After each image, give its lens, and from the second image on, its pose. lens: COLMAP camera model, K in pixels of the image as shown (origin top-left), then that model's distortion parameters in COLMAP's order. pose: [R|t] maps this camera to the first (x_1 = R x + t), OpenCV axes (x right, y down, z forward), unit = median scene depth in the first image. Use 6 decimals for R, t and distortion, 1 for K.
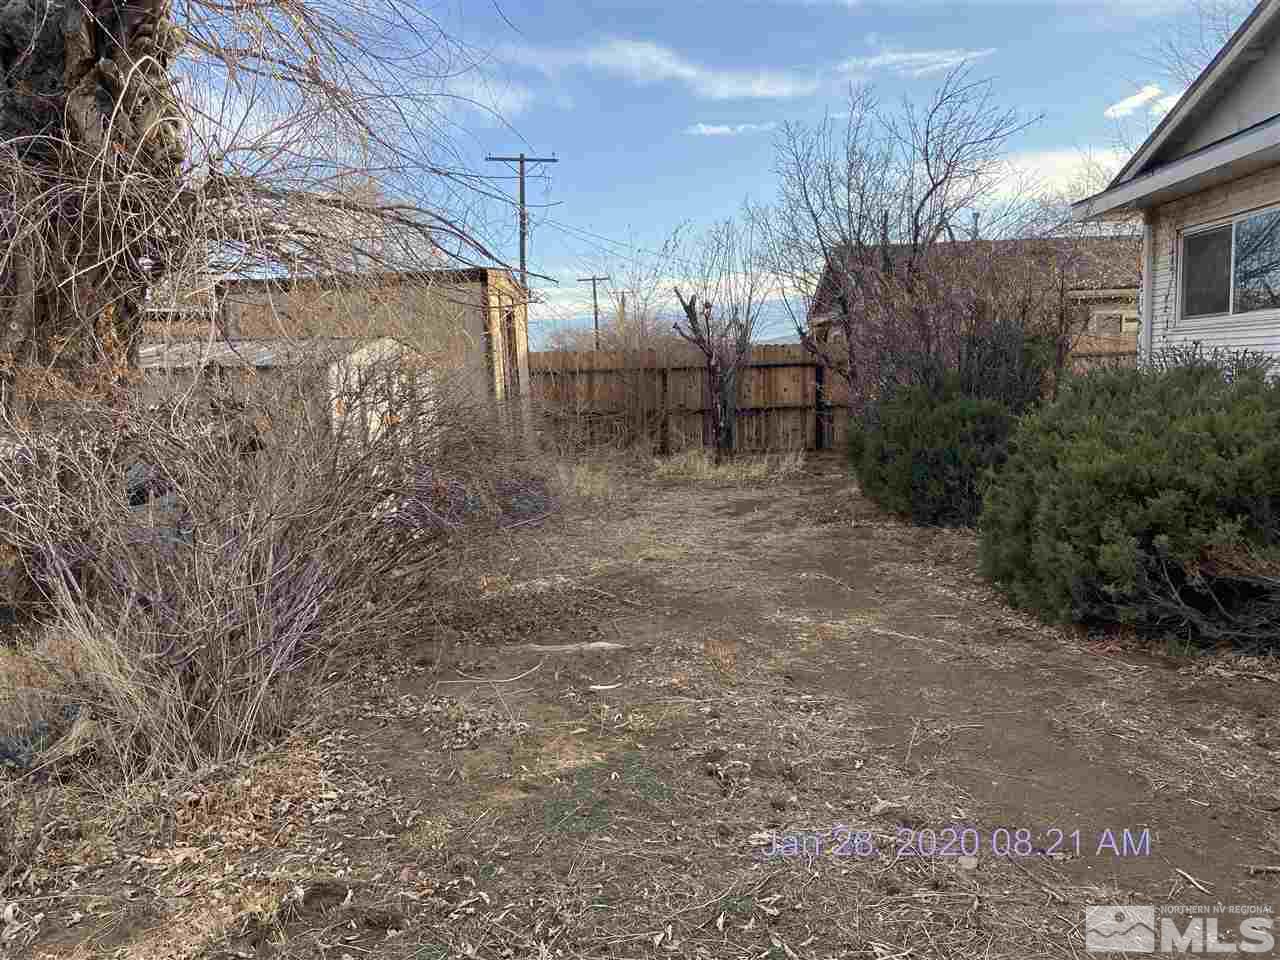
lens RADIAL K [[929.7, 0, 640.0], [0, 929.7, 480.0], [0, 0, 1]] dist [0.088899, -0.121504]
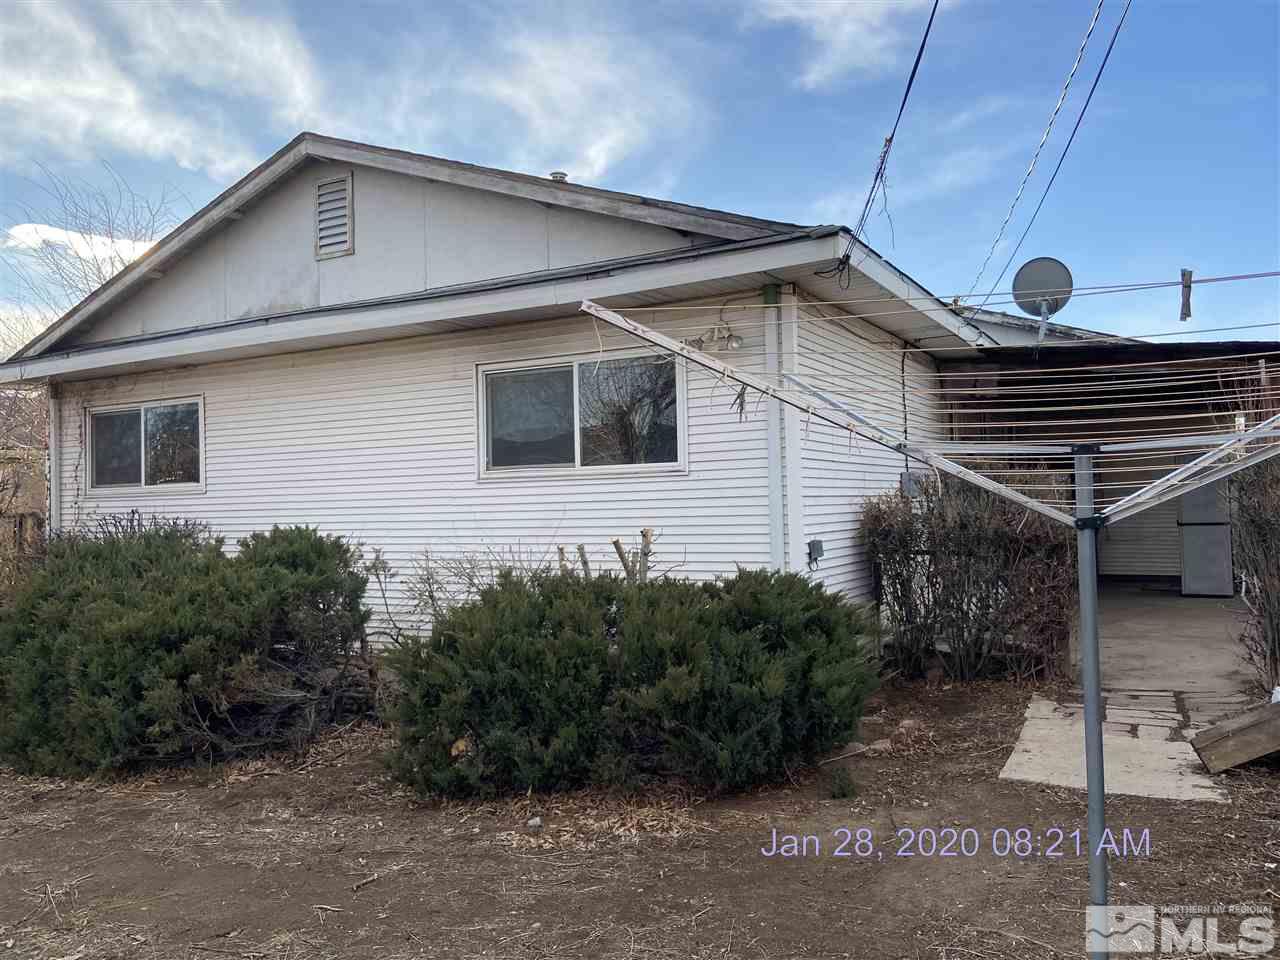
lens RADIAL K [[1061.1, 0, 568.6], [0, 1061.1, 474.4], [0, 0, 1]] dist [0.002007, -0.105166]
pose [[0.467719, 0.027387, 0.883453, -0.396440], [0.116289, 0.988925, -0.092222, -0.013255], [-0.876194, 0.145870, 0.459354, -0.074670]]
